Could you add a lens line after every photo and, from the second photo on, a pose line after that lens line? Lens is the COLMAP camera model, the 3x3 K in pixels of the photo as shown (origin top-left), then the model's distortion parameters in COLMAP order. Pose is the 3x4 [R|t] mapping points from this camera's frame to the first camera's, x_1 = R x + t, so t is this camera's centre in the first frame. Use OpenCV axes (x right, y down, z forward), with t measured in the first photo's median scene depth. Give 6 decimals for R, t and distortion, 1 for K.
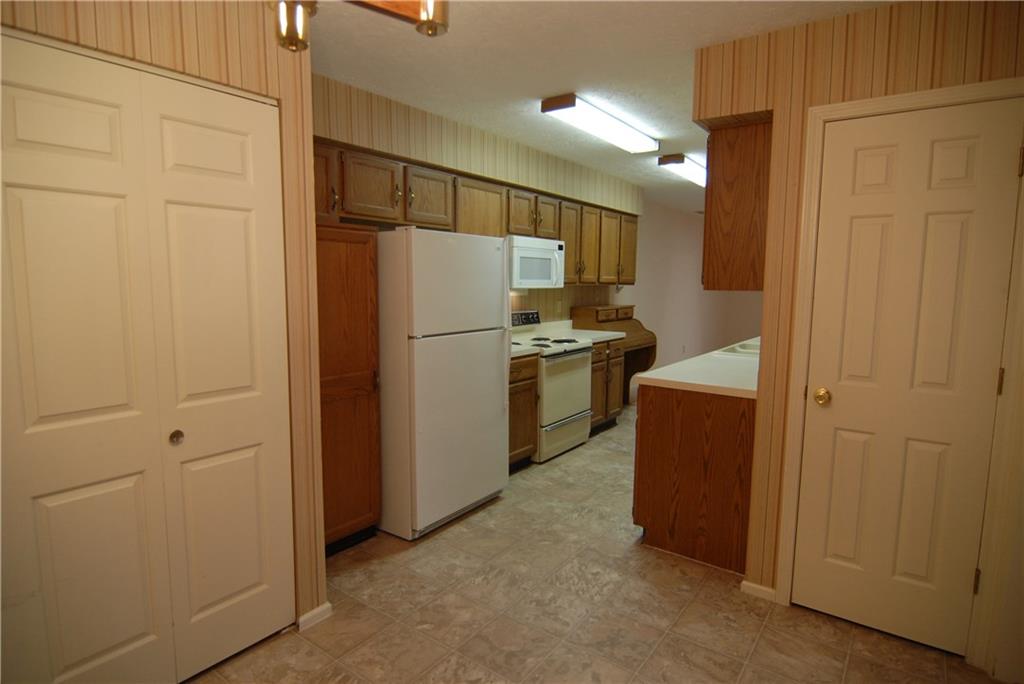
lens RADIAL K [[549.0, 0, 512.0], [0, 549.0, 342.0], [0, 0, 1]] dist [0.000590, 0.000005]
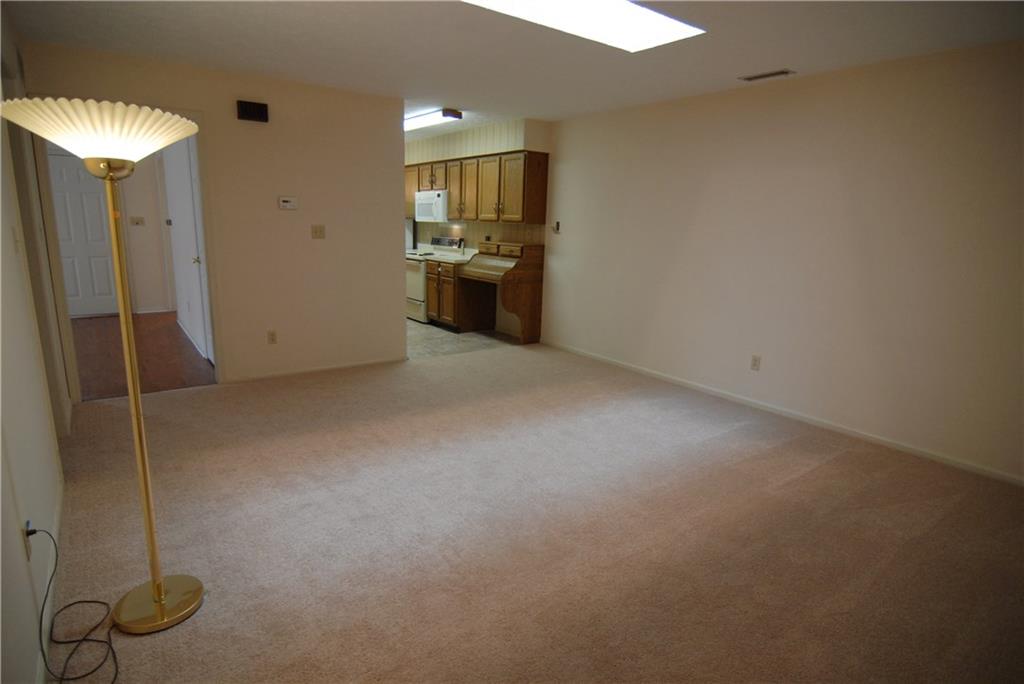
lens RADIAL K [[549.0, 0, 512.0], [0, 549.0, 342.0], [0, 0, 1]] dist [0.000590, 0.000005]
pose [[-0.287347, 0.134774, -0.948297, 1.455685], [-0.187061, 0.963090, 0.193559, -0.106756], [0.939383, 0.233008, -0.251530, 1.585557]]
